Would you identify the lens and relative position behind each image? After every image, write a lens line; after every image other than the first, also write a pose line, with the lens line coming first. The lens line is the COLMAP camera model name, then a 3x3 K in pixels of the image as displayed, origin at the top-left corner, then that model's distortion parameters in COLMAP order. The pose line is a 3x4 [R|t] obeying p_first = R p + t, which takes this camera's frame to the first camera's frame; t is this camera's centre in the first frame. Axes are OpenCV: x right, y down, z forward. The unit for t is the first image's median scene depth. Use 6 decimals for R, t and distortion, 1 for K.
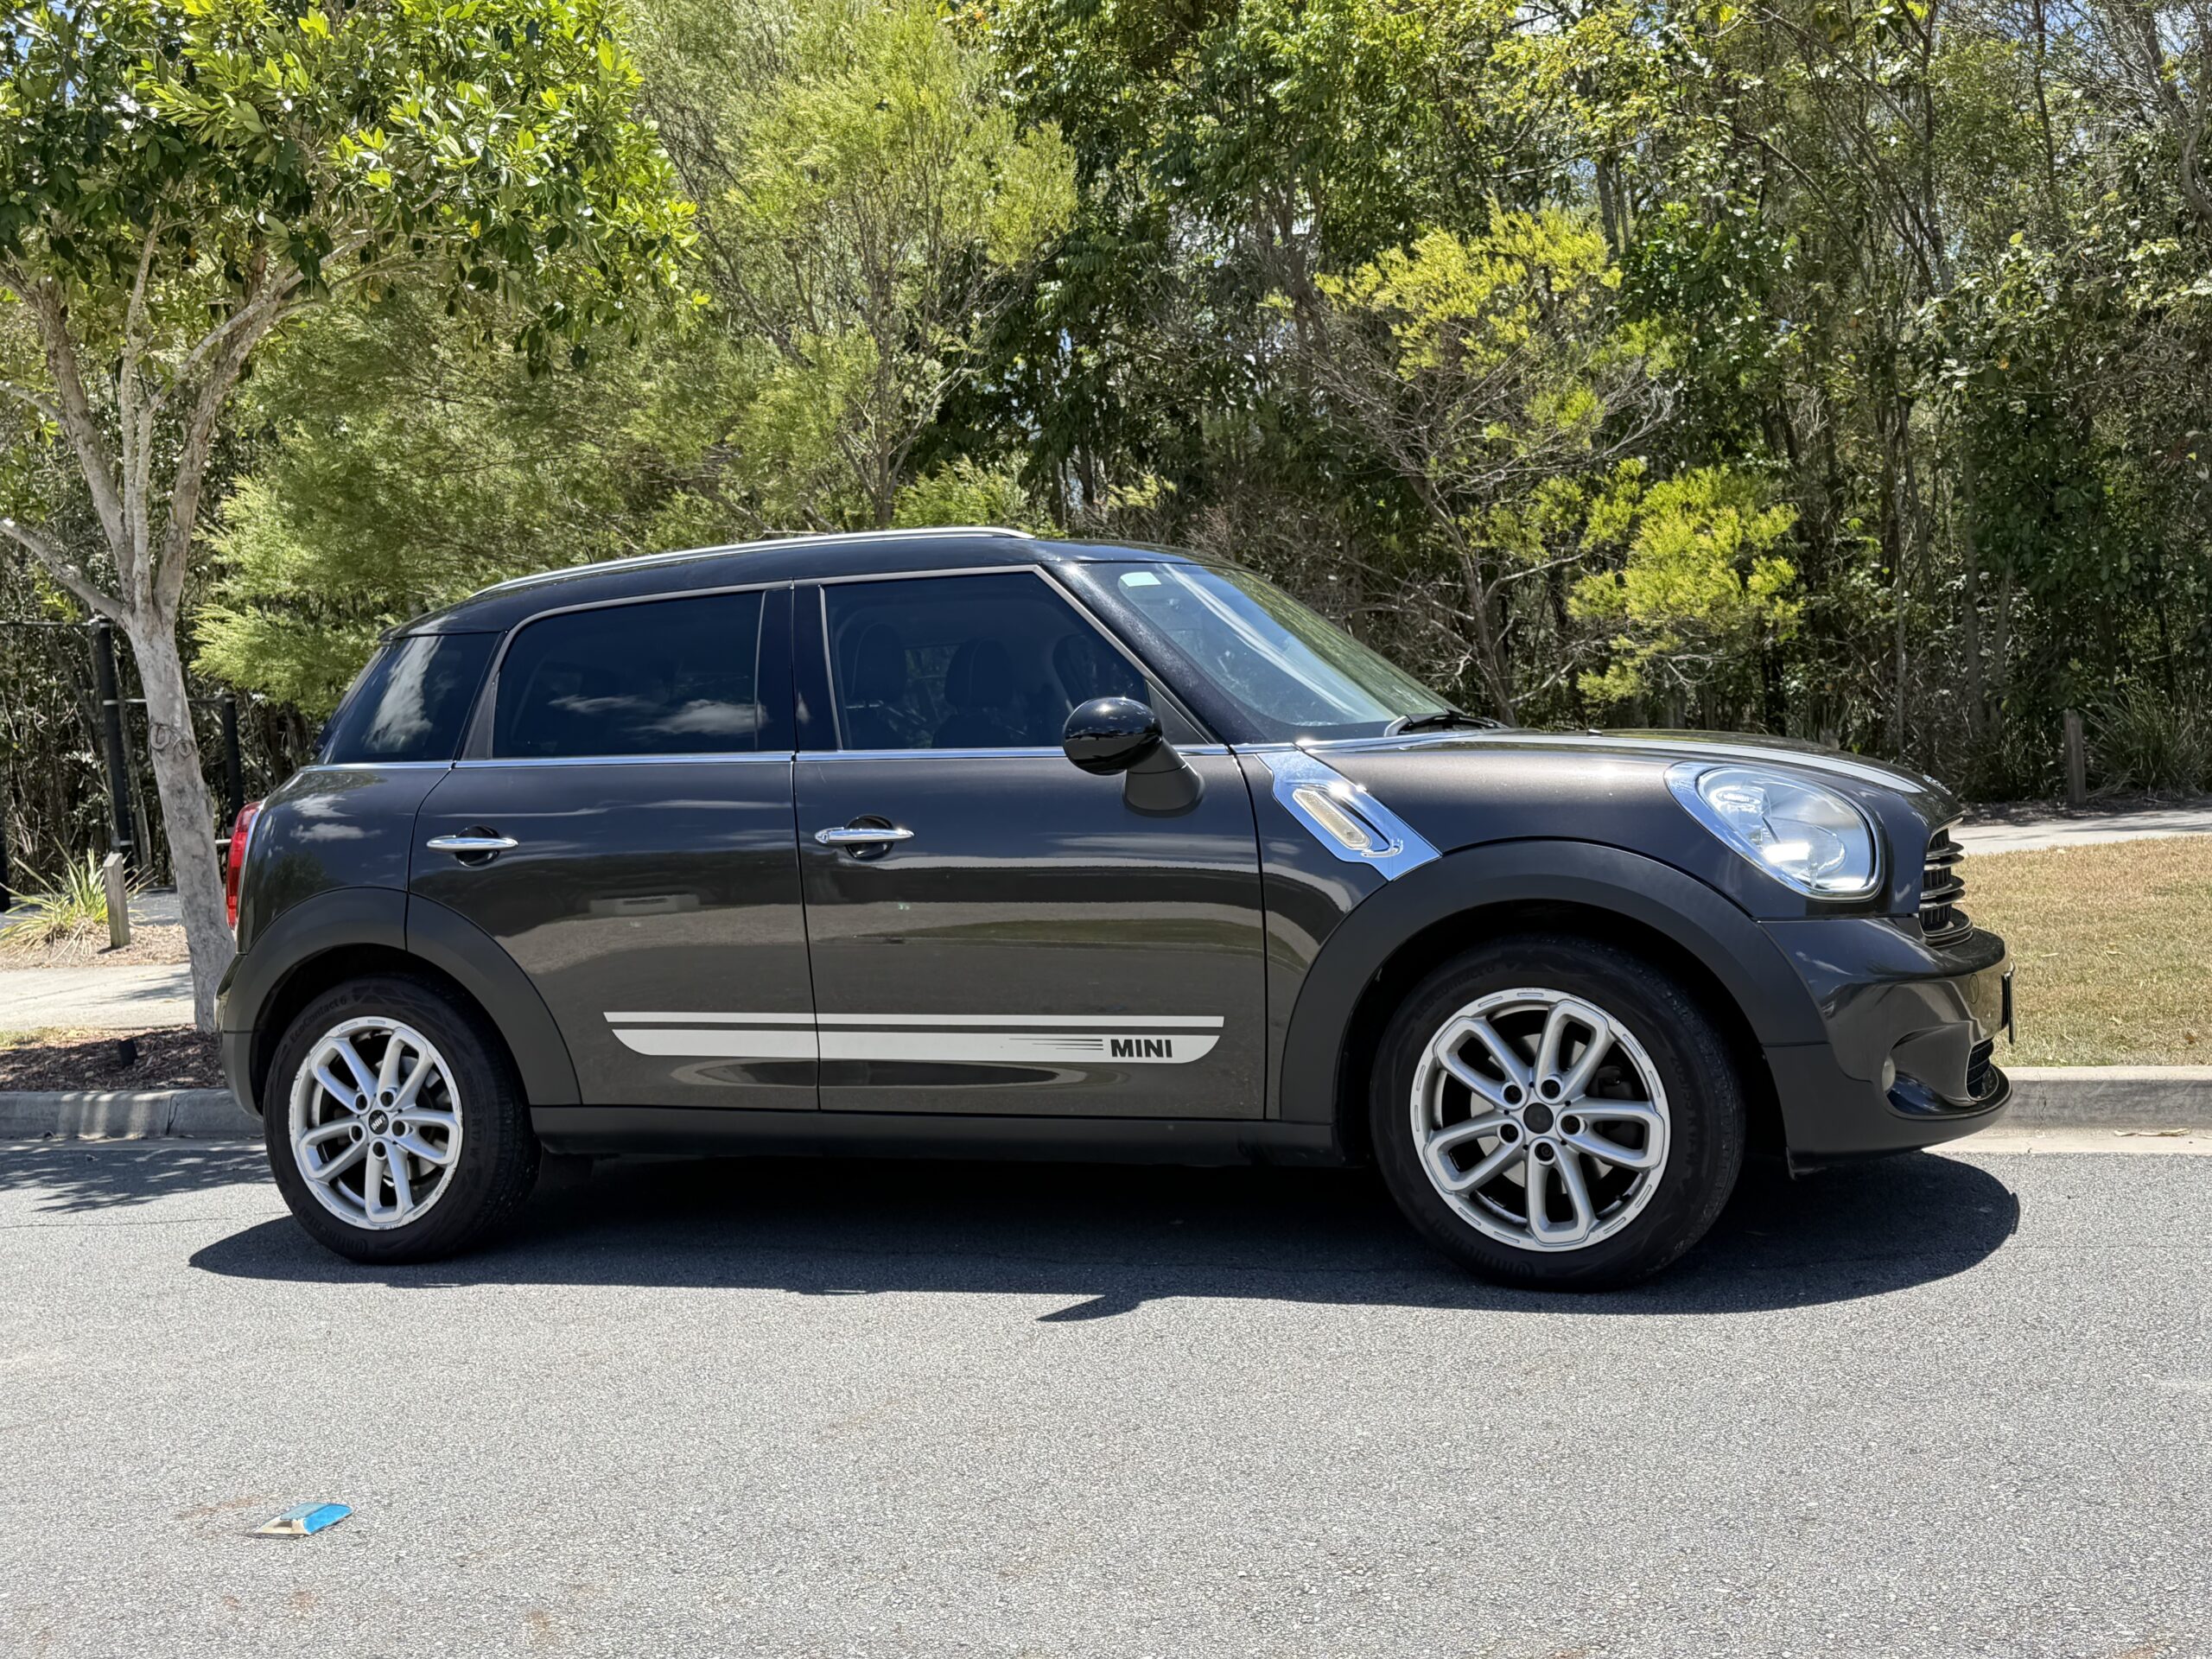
lens RADIAL K [[2224.0, 0, 1097.3], [0, 2224.0, 839.5], [0, 0, 1]] dist [0.214931, -0.493346]
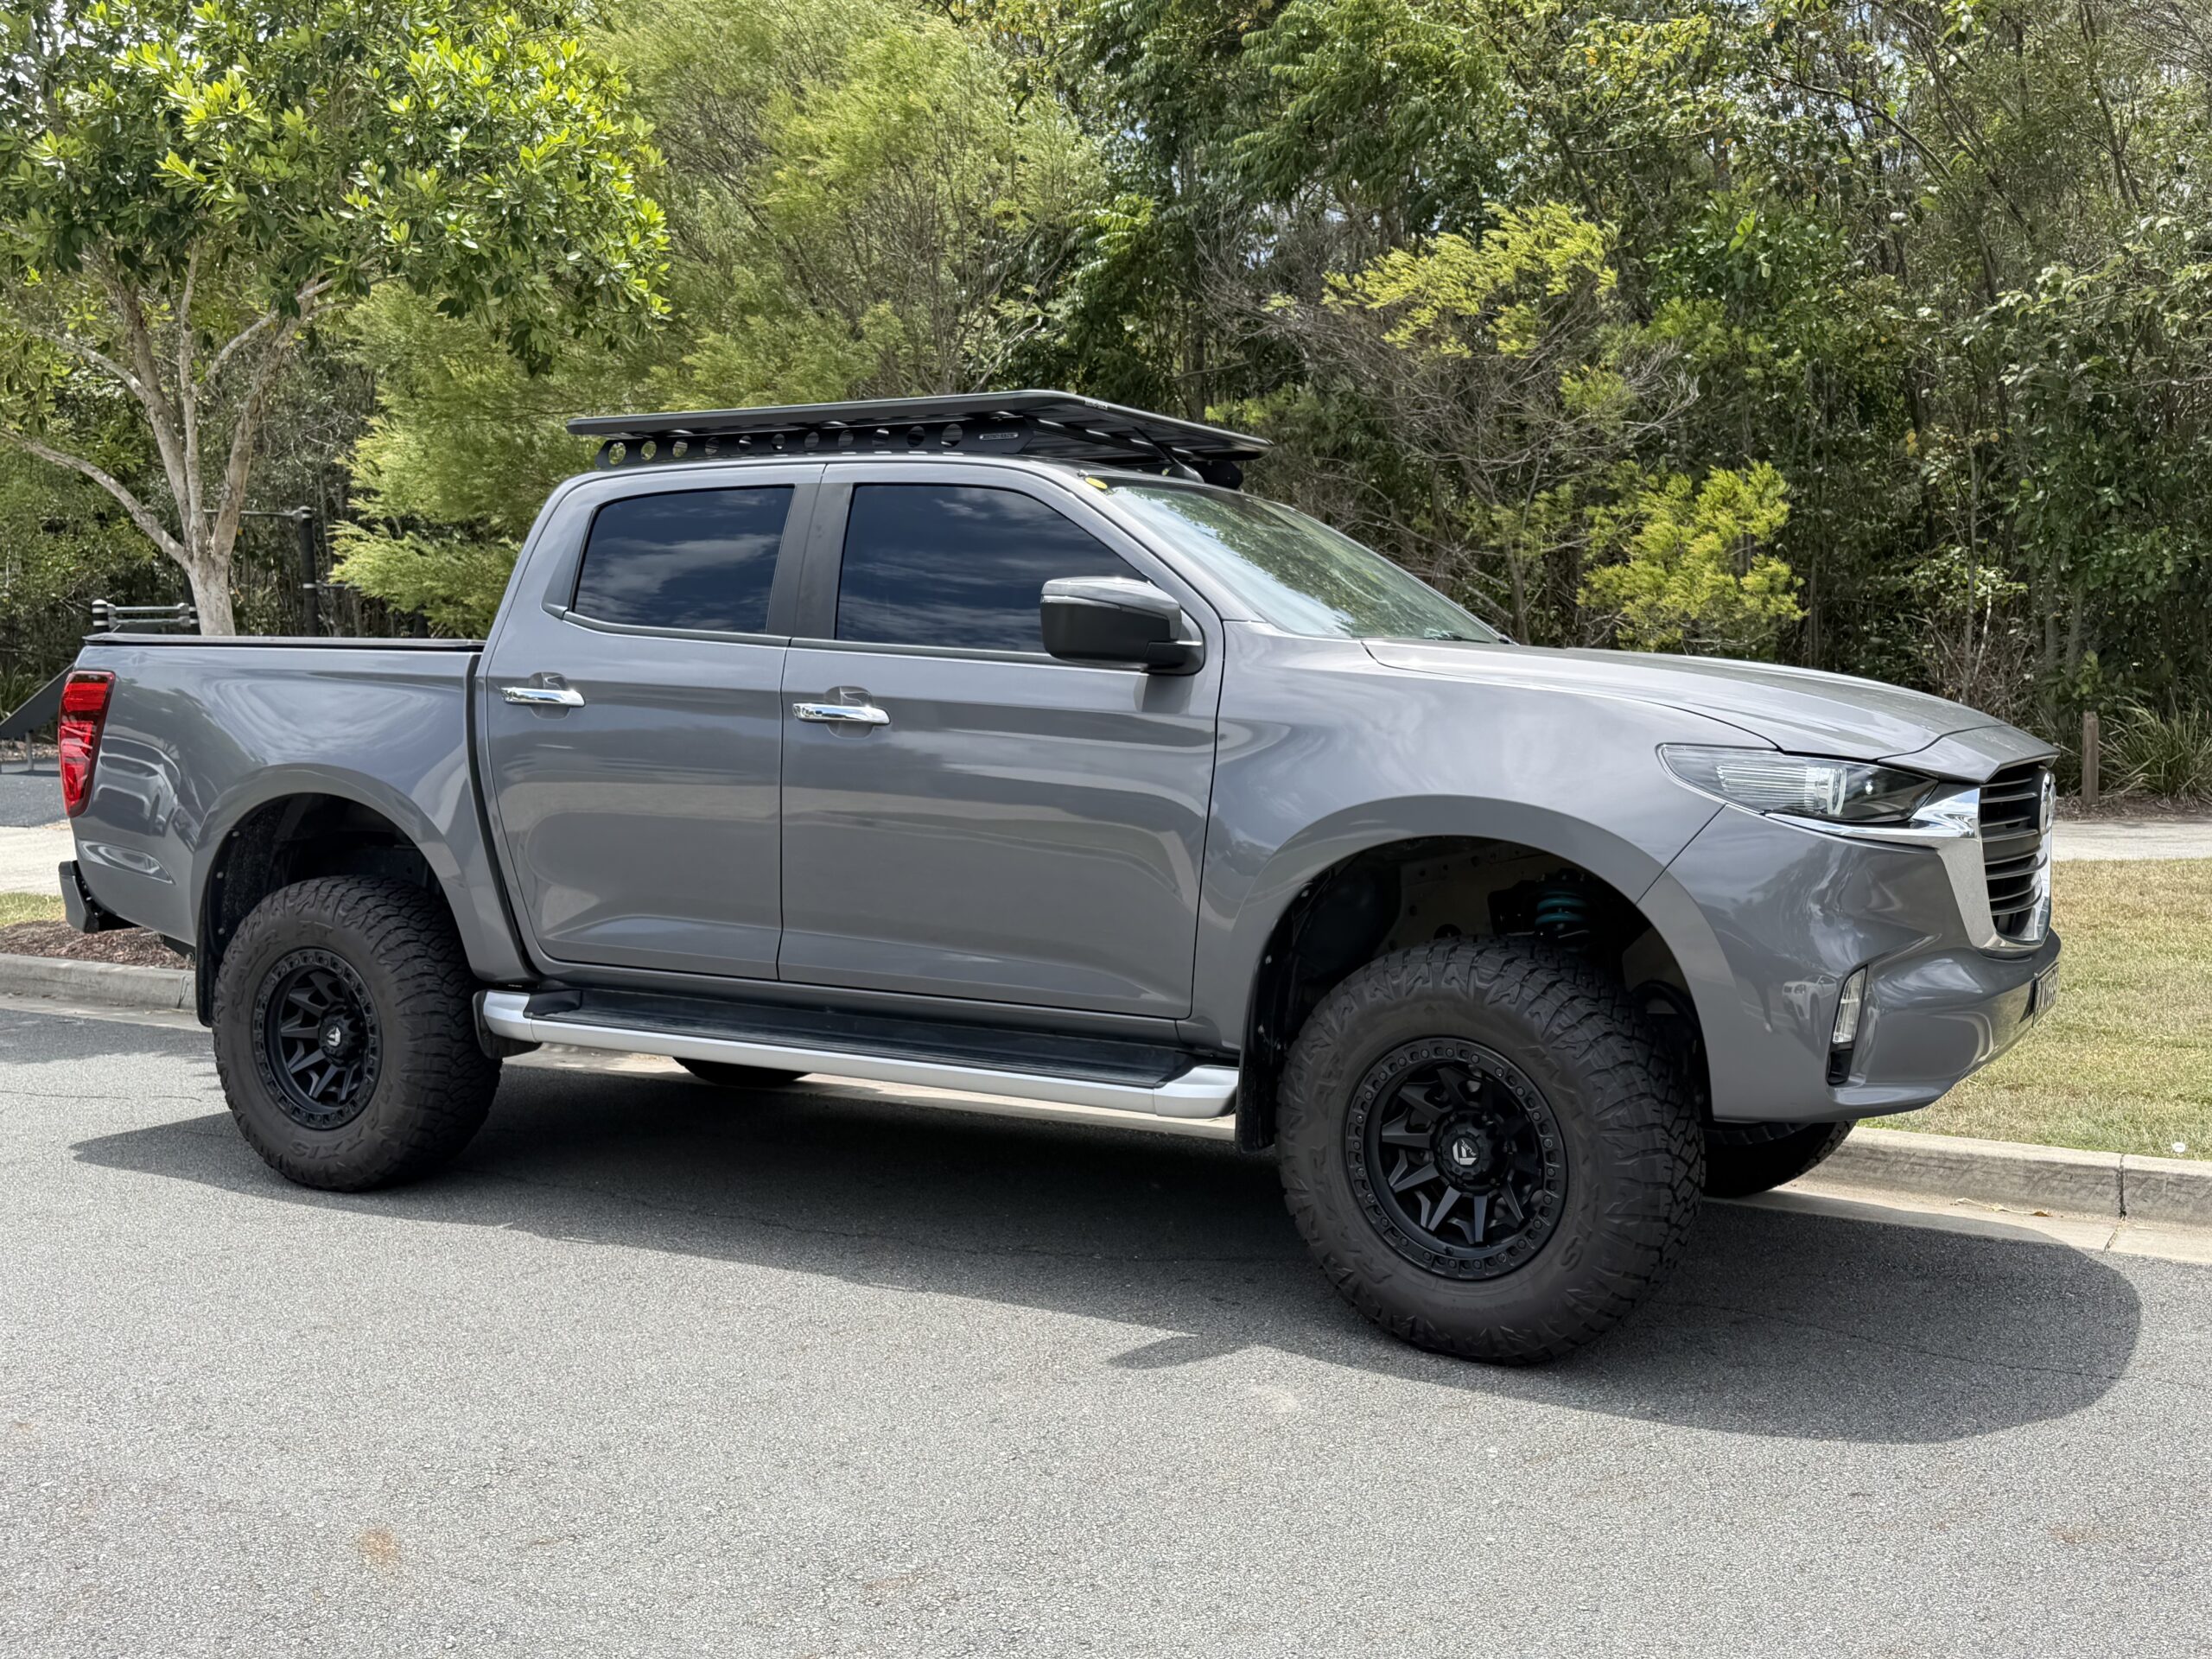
lens RADIAL K [[2260.7, 0, 1117.4], [0, 2260.7, 793.2], [0, 0, 1]] dist [0.132617, -0.292212]
pose [[0.989303, 0.065477, -0.130355, 0.556499], [-0.060563, 0.997309, 0.041318, -0.152112], [0.132710, -0.032982, 0.990606, -0.292253]]
